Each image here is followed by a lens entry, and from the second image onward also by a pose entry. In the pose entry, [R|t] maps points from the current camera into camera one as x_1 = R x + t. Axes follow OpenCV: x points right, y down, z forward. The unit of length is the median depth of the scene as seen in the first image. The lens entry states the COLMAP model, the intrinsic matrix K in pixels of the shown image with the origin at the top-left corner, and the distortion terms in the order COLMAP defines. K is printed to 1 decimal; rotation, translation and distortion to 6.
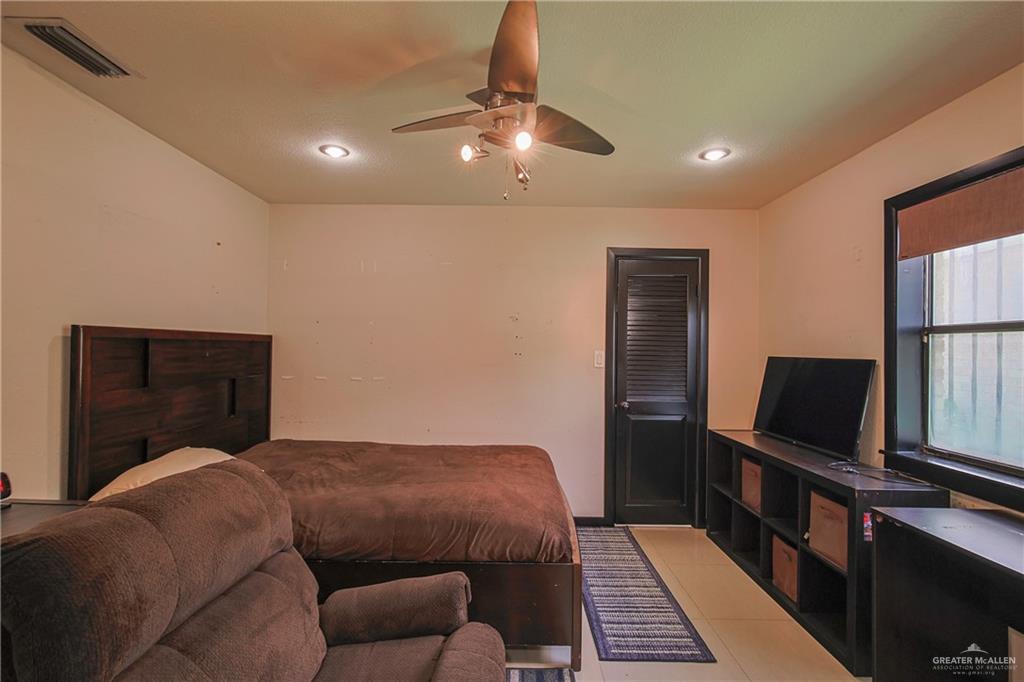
lens RADIAL K [[449.3, 0, 510.3], [0, 449.3, 340.9], [0, 0, 1]] dist [-0.000765, 0.000110]
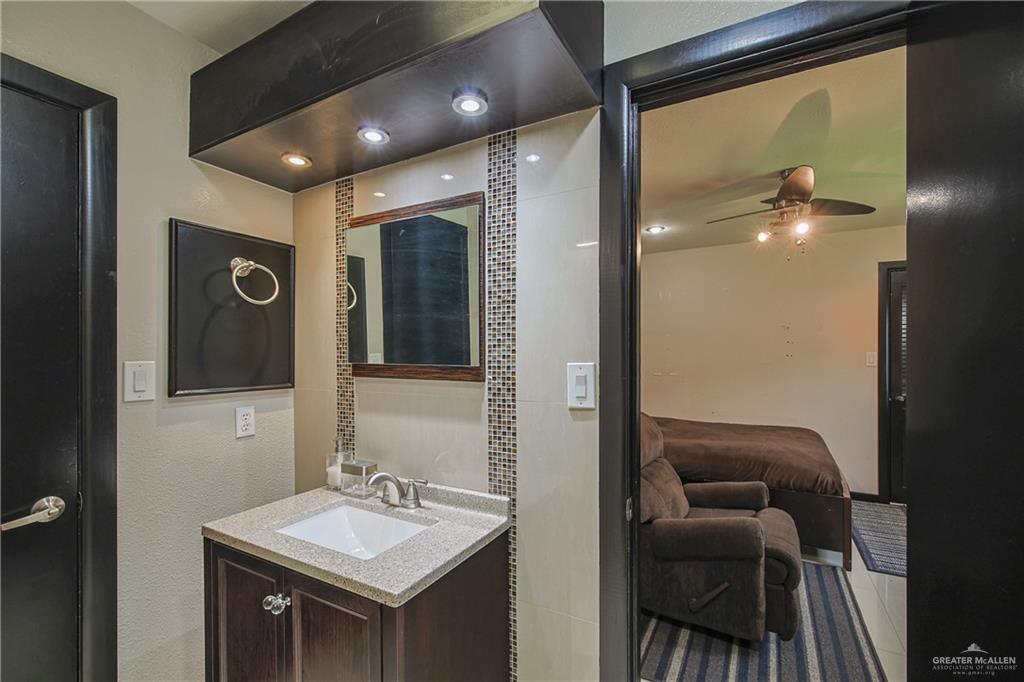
lens RADIAL K [[449.3, 0, 514.0], [0, 449.3, 350.1], [0, 0, 1]] dist [-0.000765, 0.000110]
pose [[0.876450, -0.014336, -0.481279, -0.084593], [0.021444, 0.999727, 0.009273, -0.021112], [0.481015, -0.018448, 0.876518, -0.738854]]
